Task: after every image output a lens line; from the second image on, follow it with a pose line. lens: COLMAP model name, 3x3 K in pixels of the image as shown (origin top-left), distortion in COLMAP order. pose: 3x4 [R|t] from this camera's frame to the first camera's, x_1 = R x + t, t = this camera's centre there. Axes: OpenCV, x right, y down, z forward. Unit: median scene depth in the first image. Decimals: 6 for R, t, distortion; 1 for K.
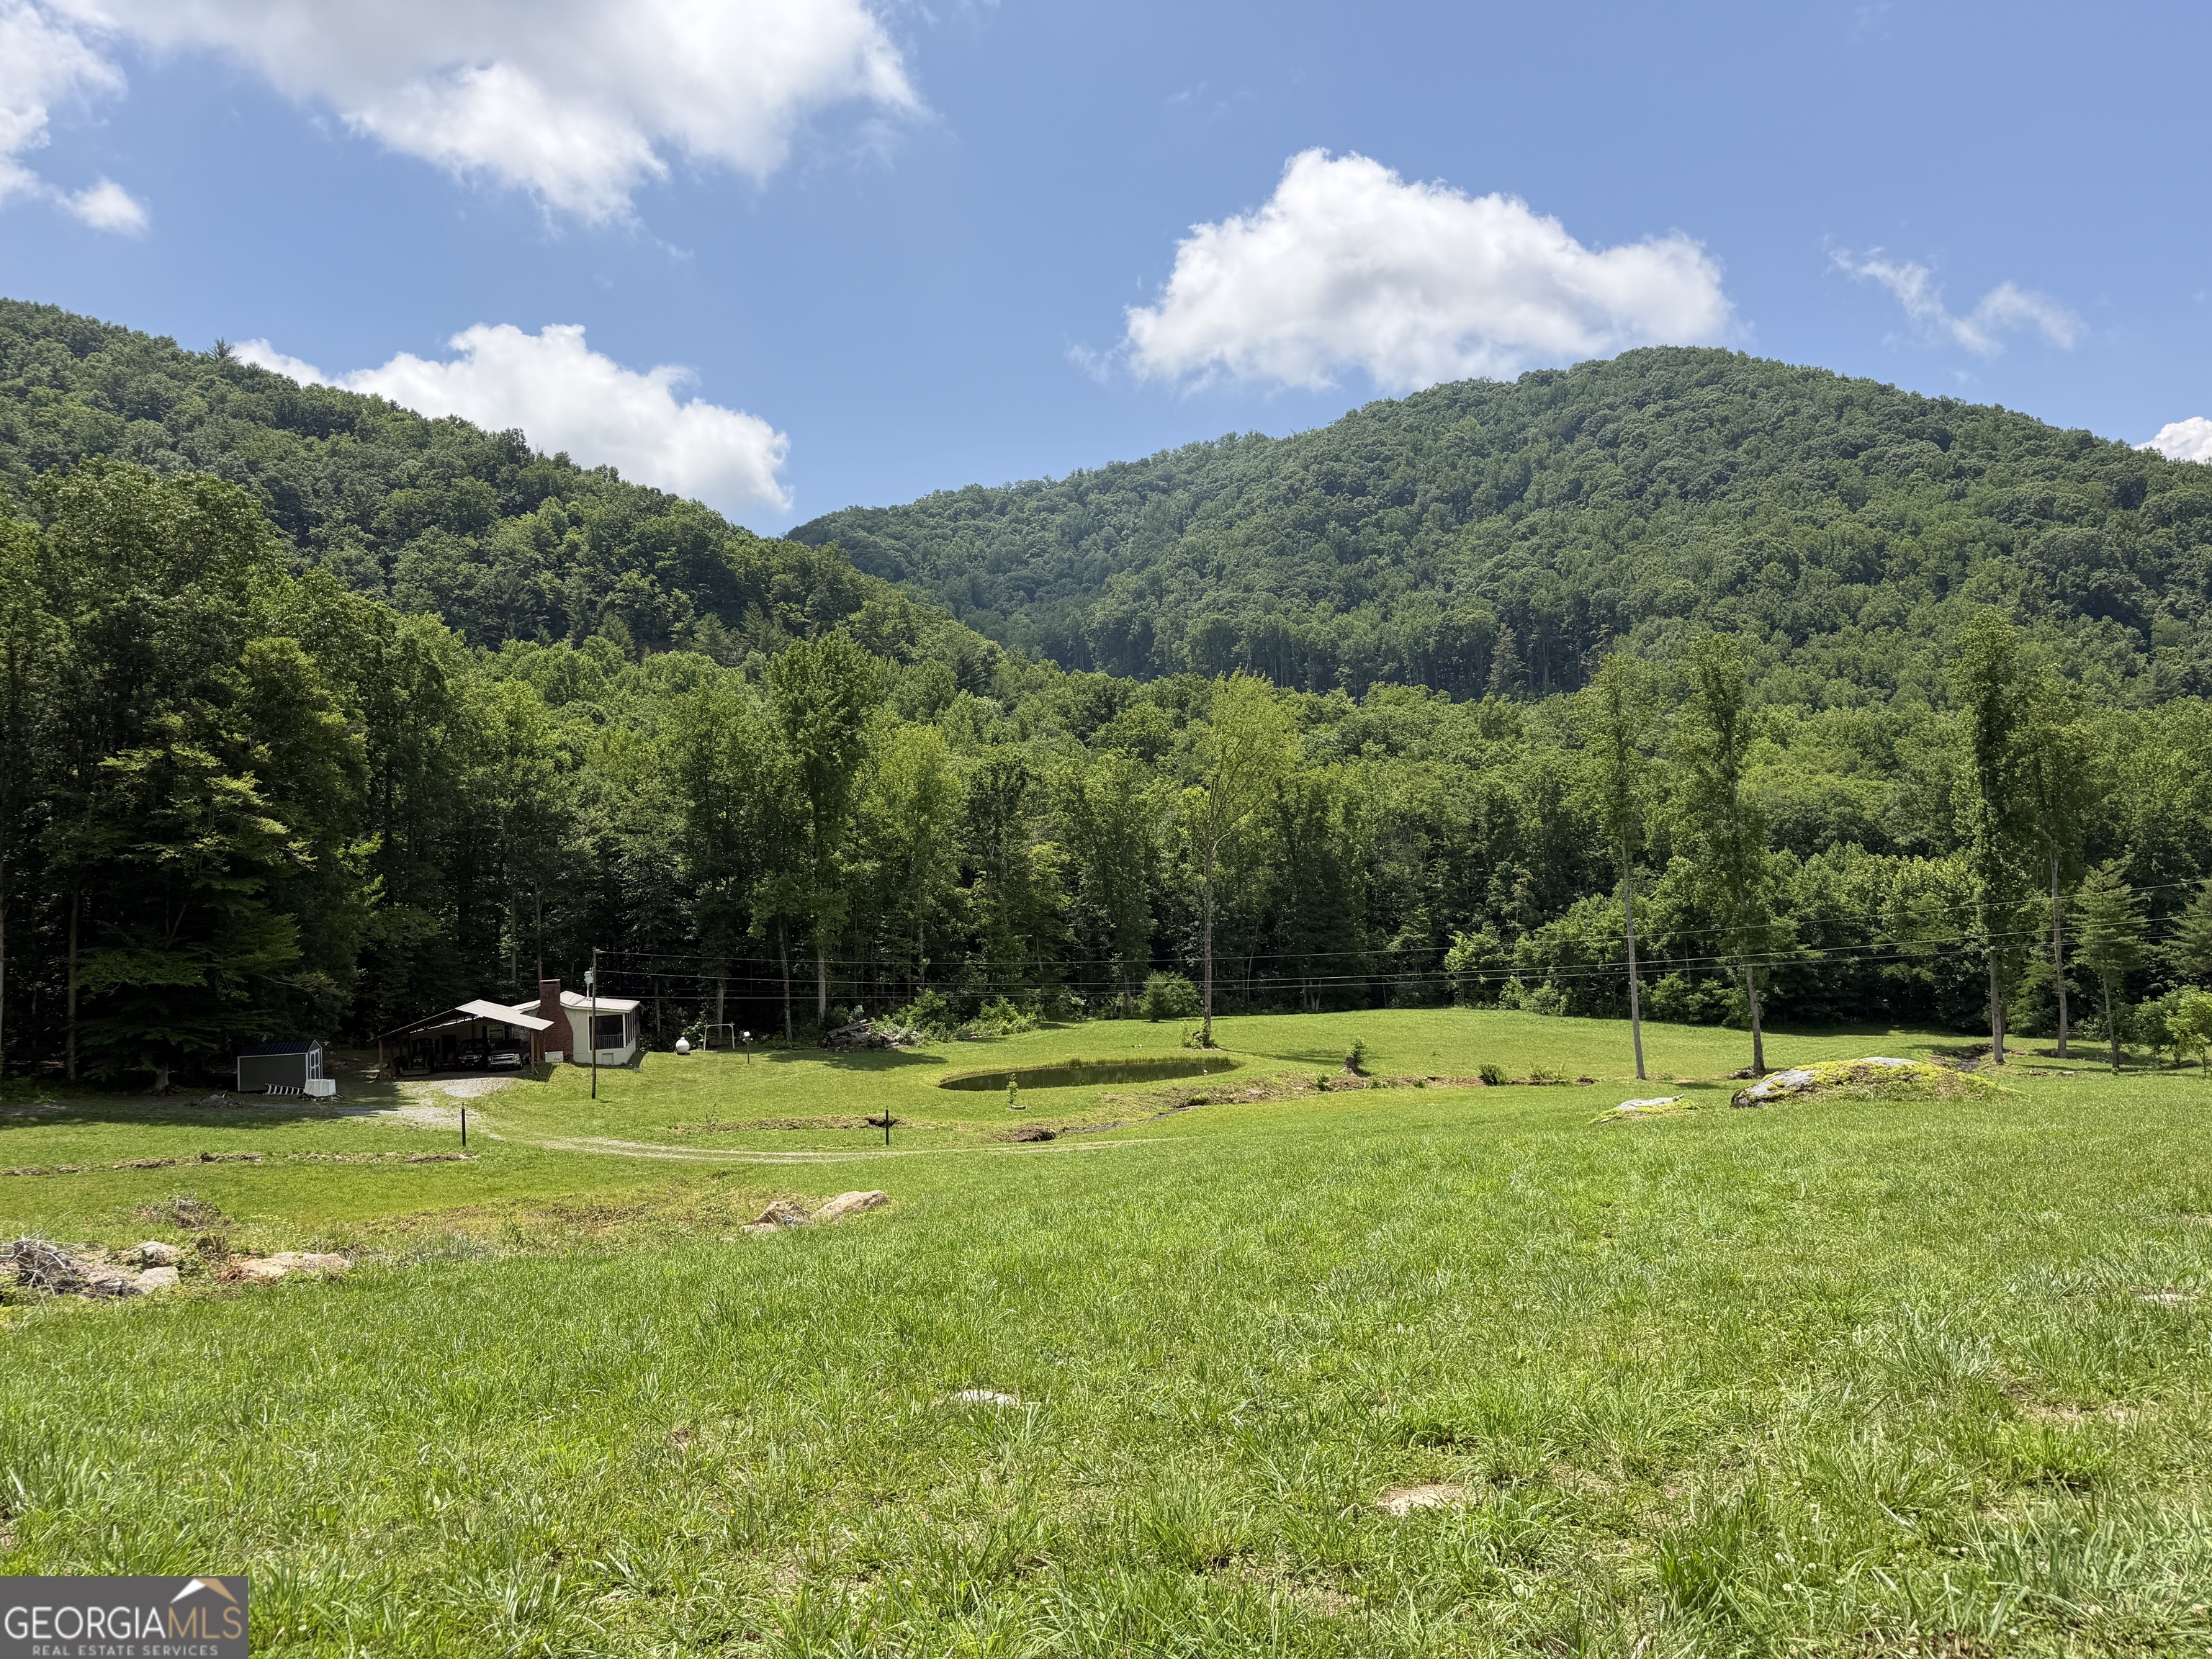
lens RADIAL K [[1526.1, 0, 1089.0], [0, 1526.1, 846.3], [0, 0, 1]] dist [0.161396, -0.351484]
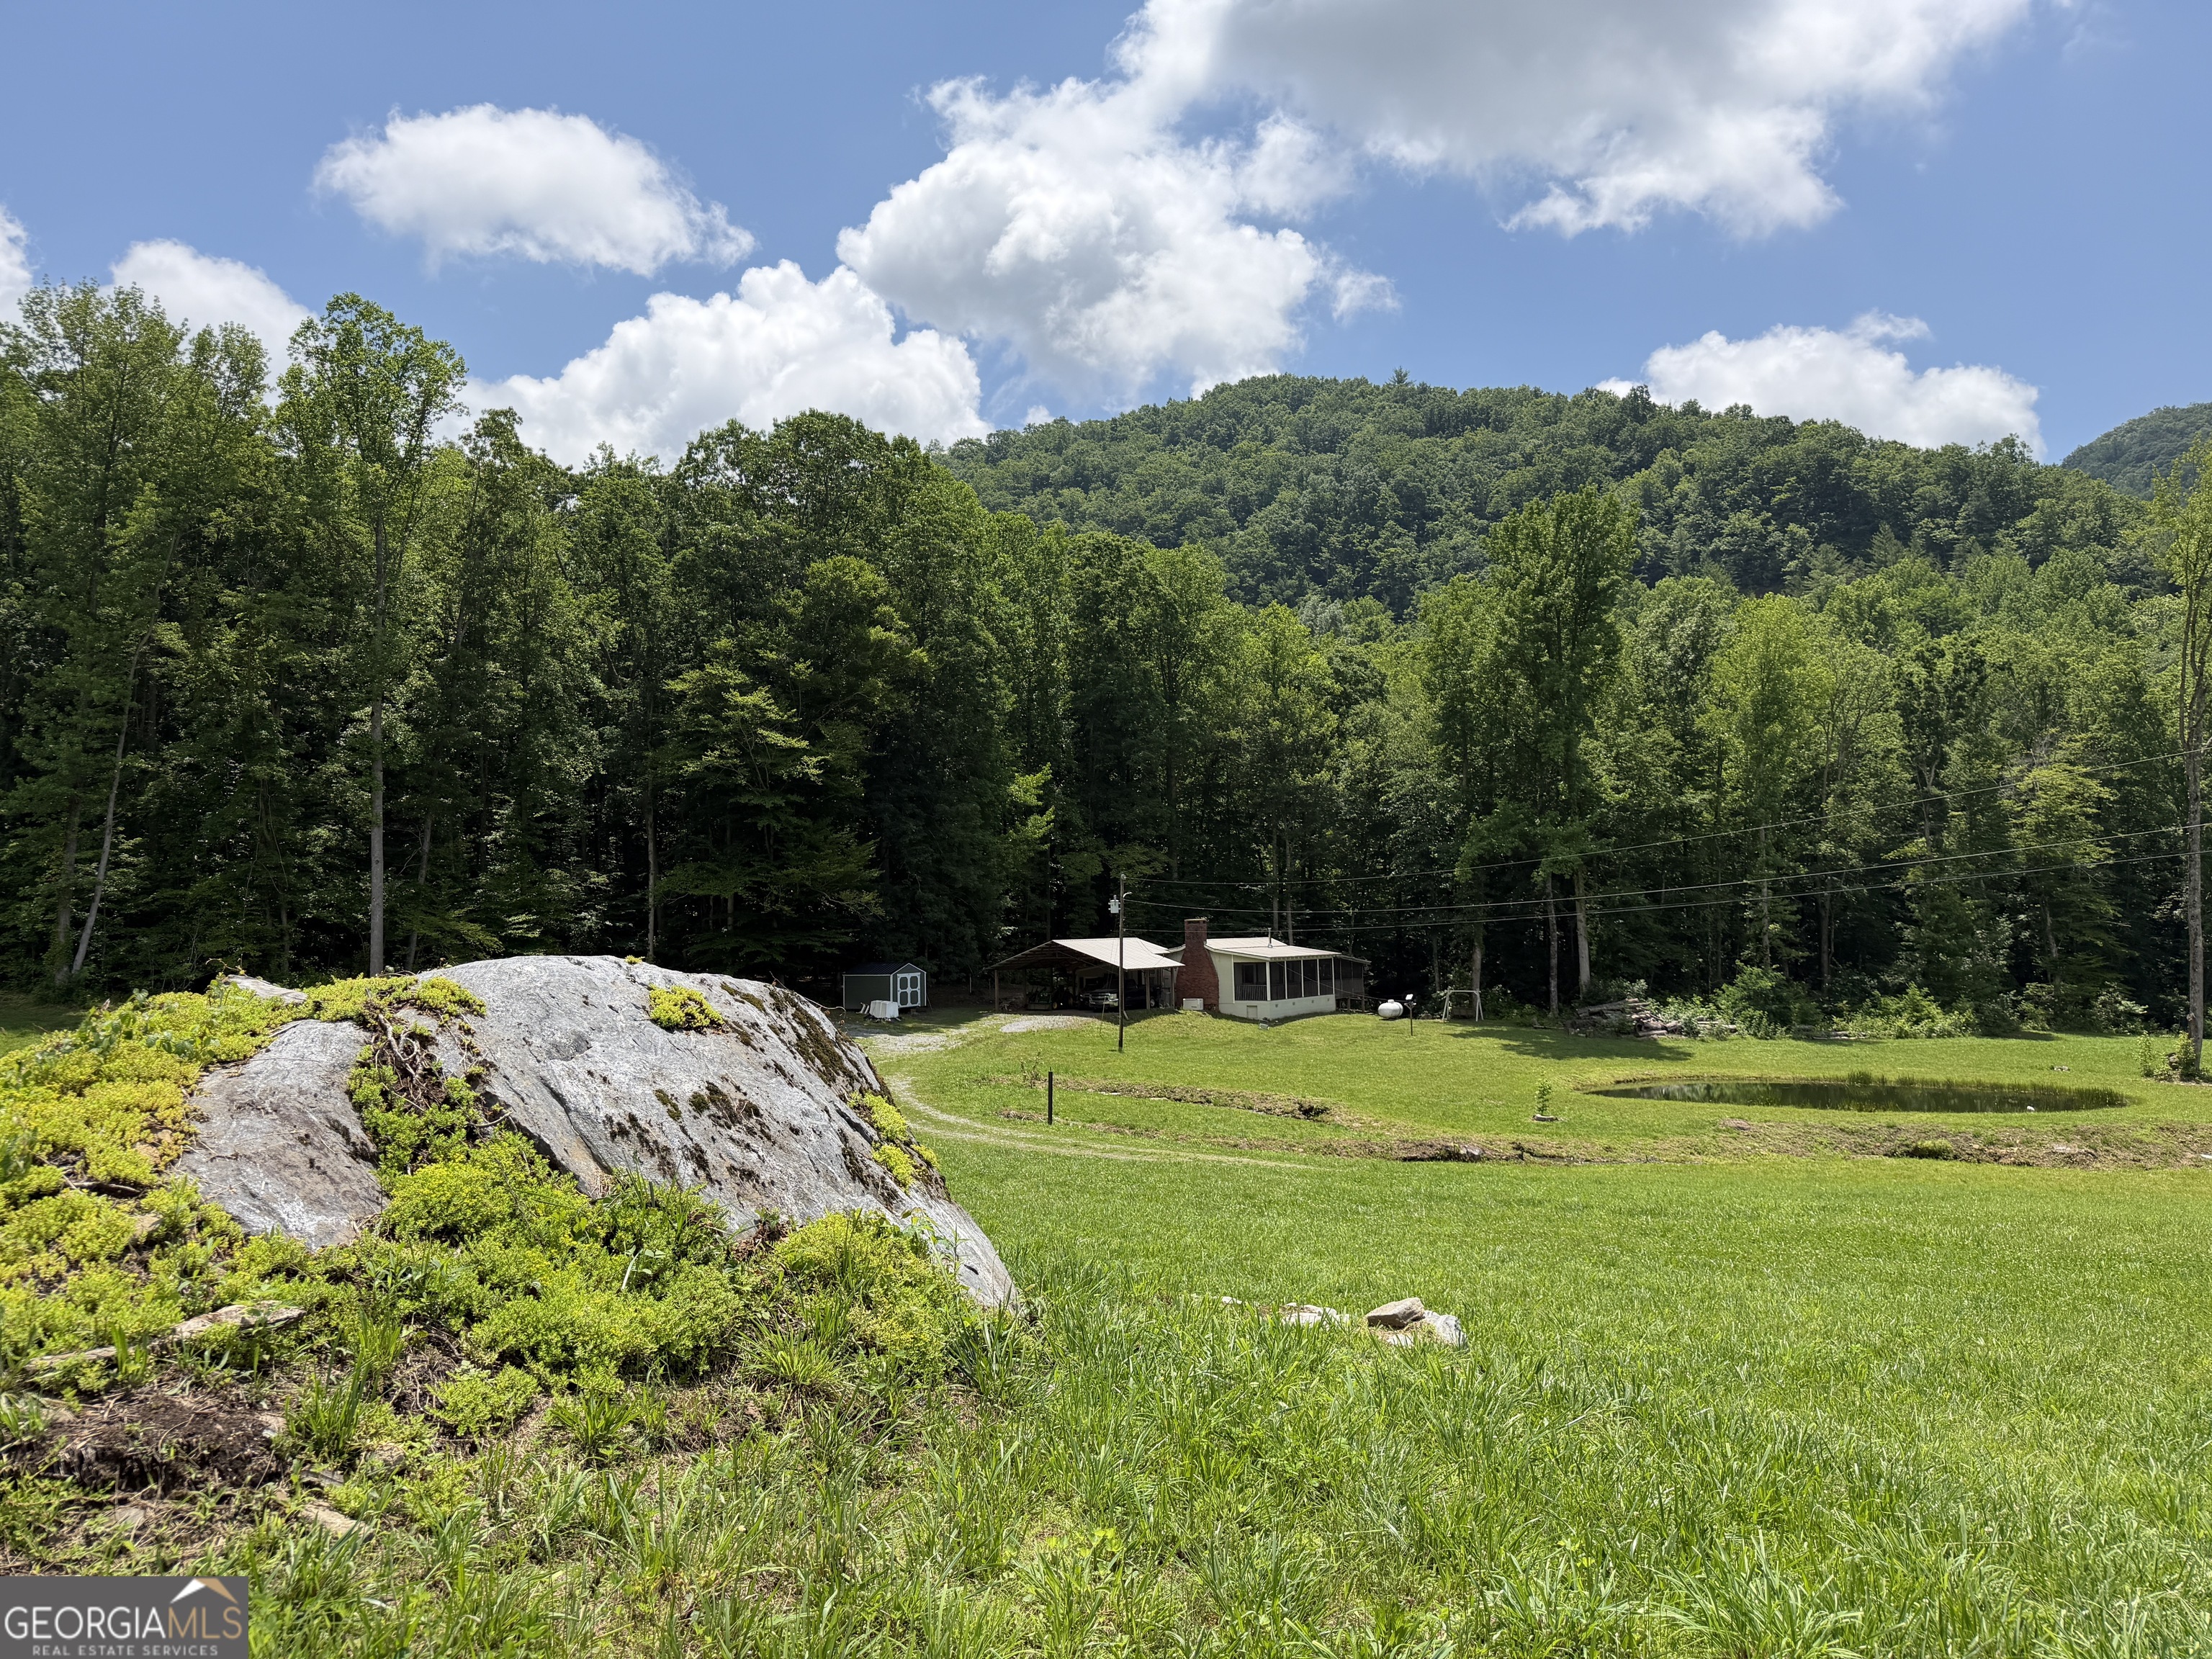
lens RADIAL K [[1539.9, 0, 1107.9], [0, 1539.9, 843.0], [0, 0, 1]] dist [0.039329, -0.063835]
pose [[0.698065, -0.010757, -0.715953, 0.056906], [0.009005, 0.999940, -0.006244, 0.010454], [0.715977, -0.002088, 0.698120, 0.073292]]
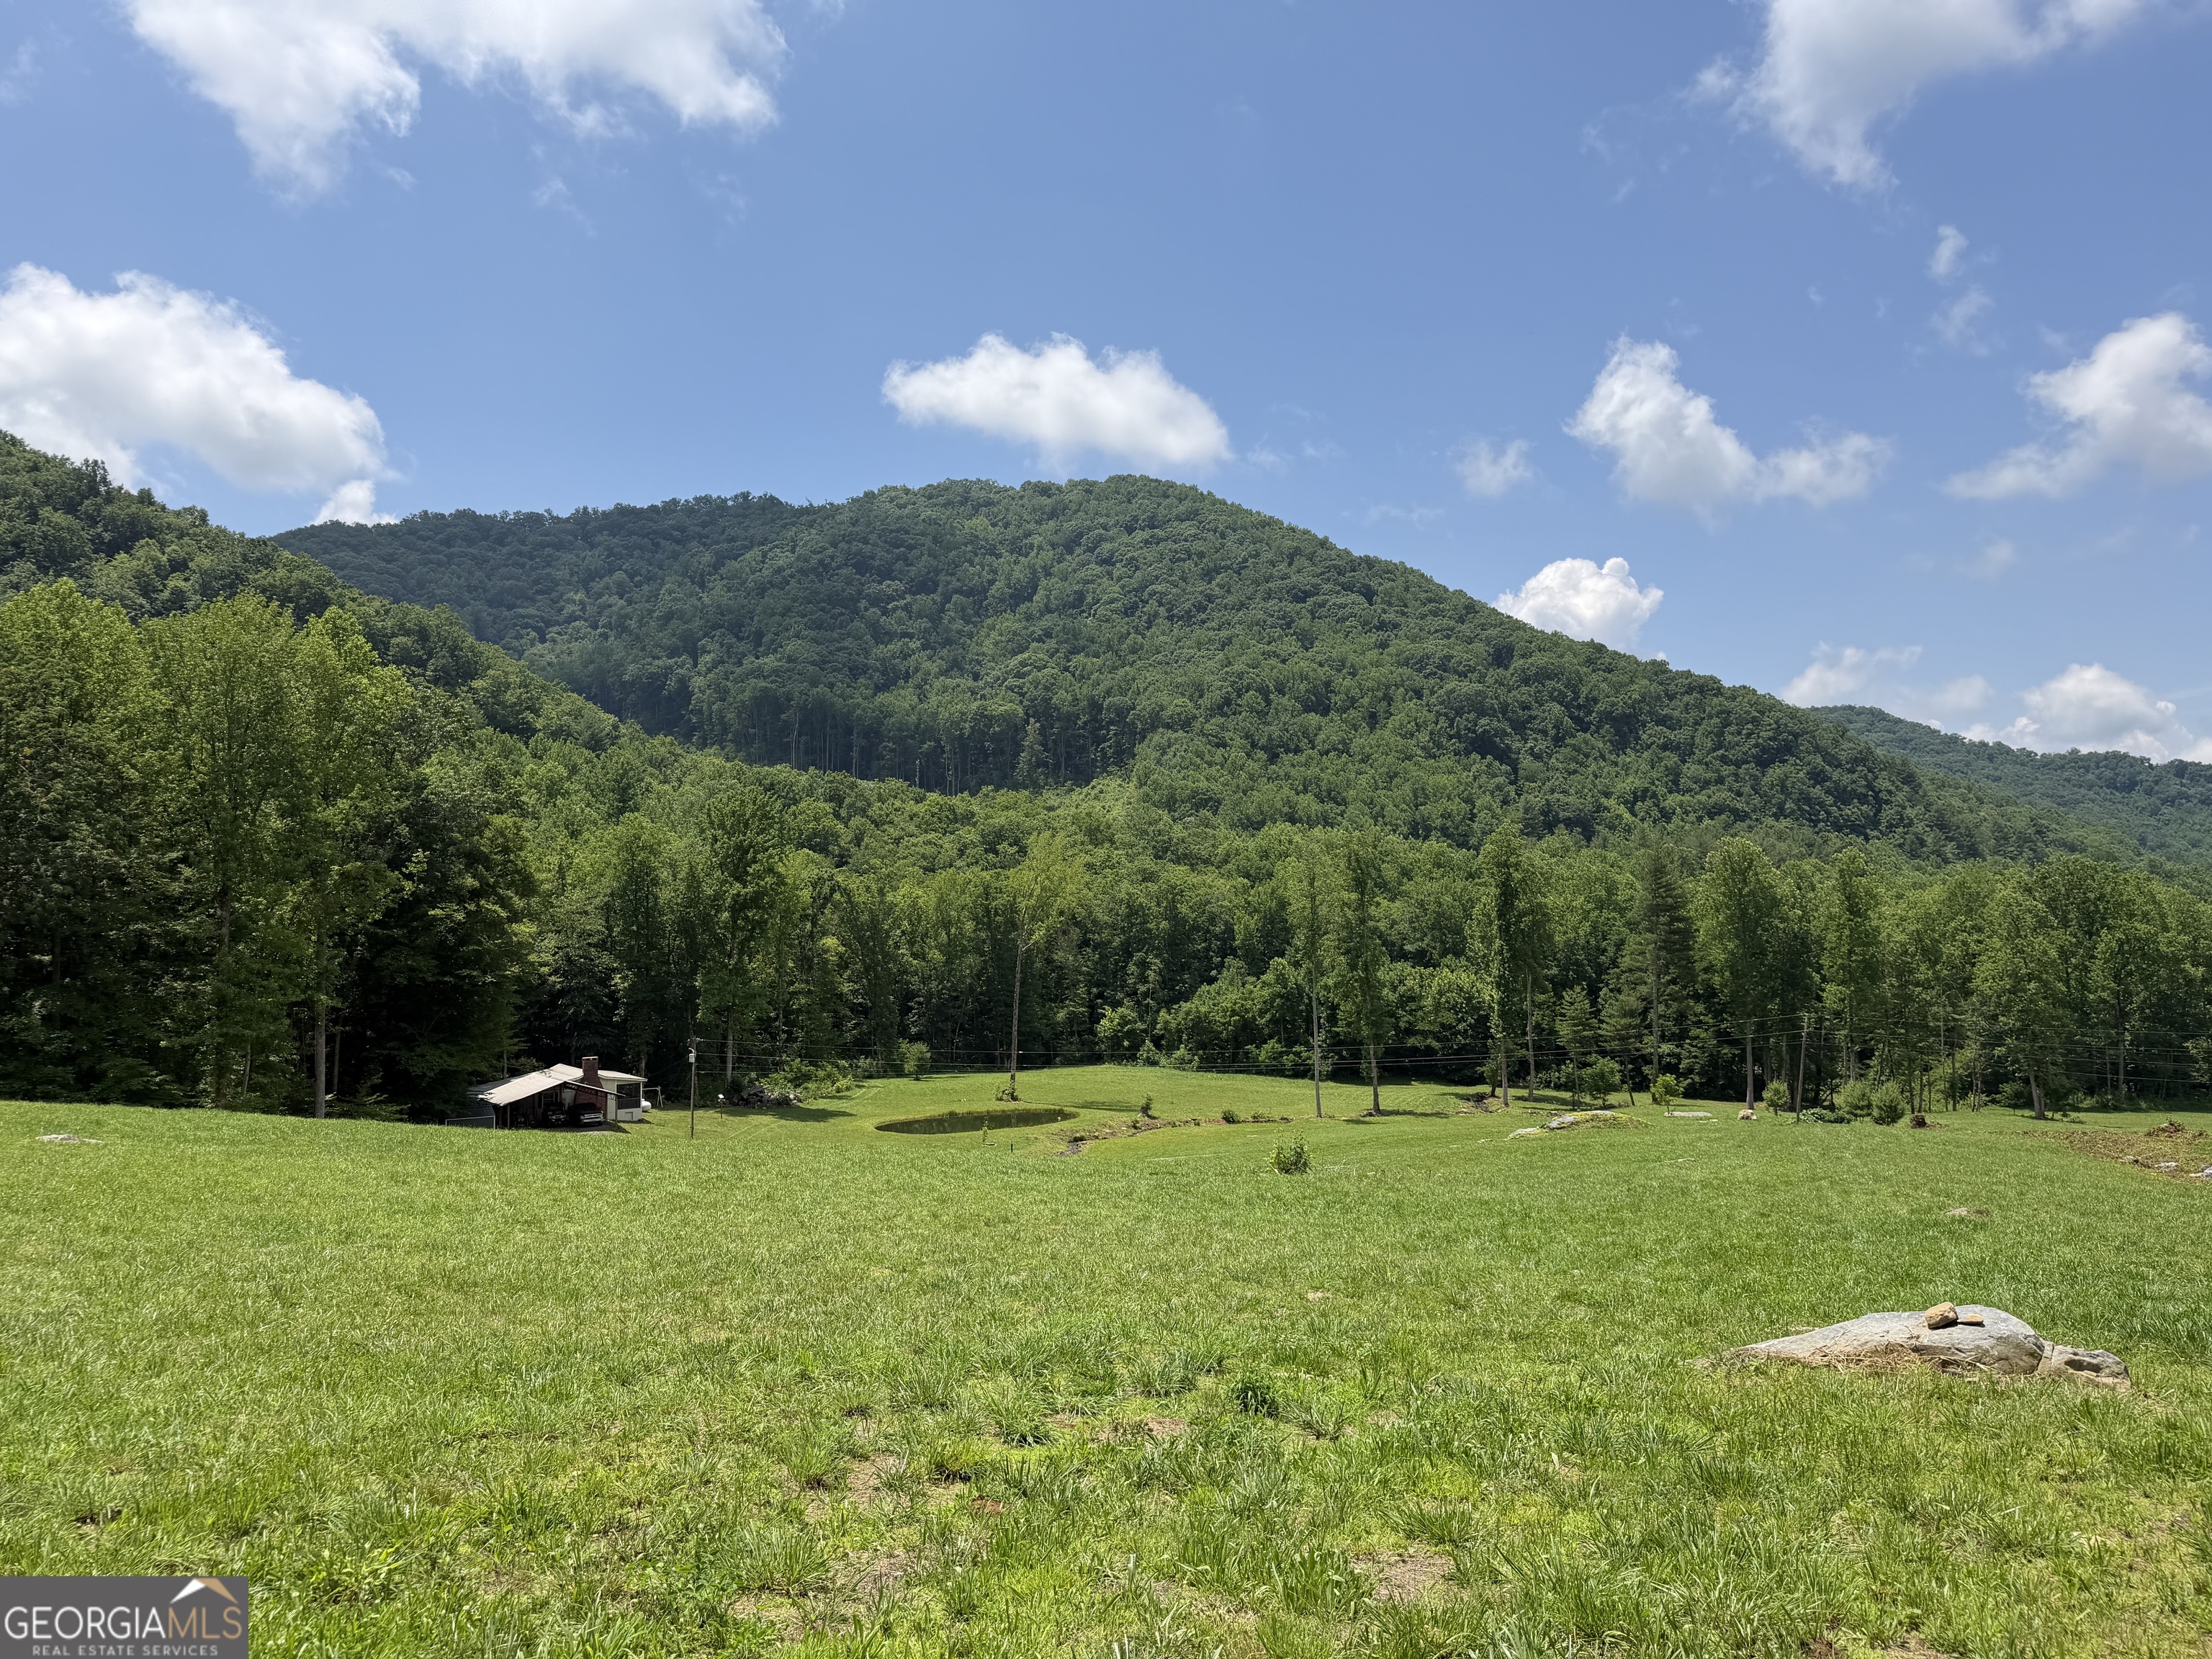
lens RADIAL K [[1523.7, 0, 1084.3], [0, 1523.7, 811.6], [0, 0, 1]] dist [0.179622, -0.282753]
pose [[0.940369, 0.052212, 0.336126, -0.063706], [-0.034443, 0.997686, -0.058614, -0.009212], [-0.338408, 0.043542, 0.939991, -0.064642]]
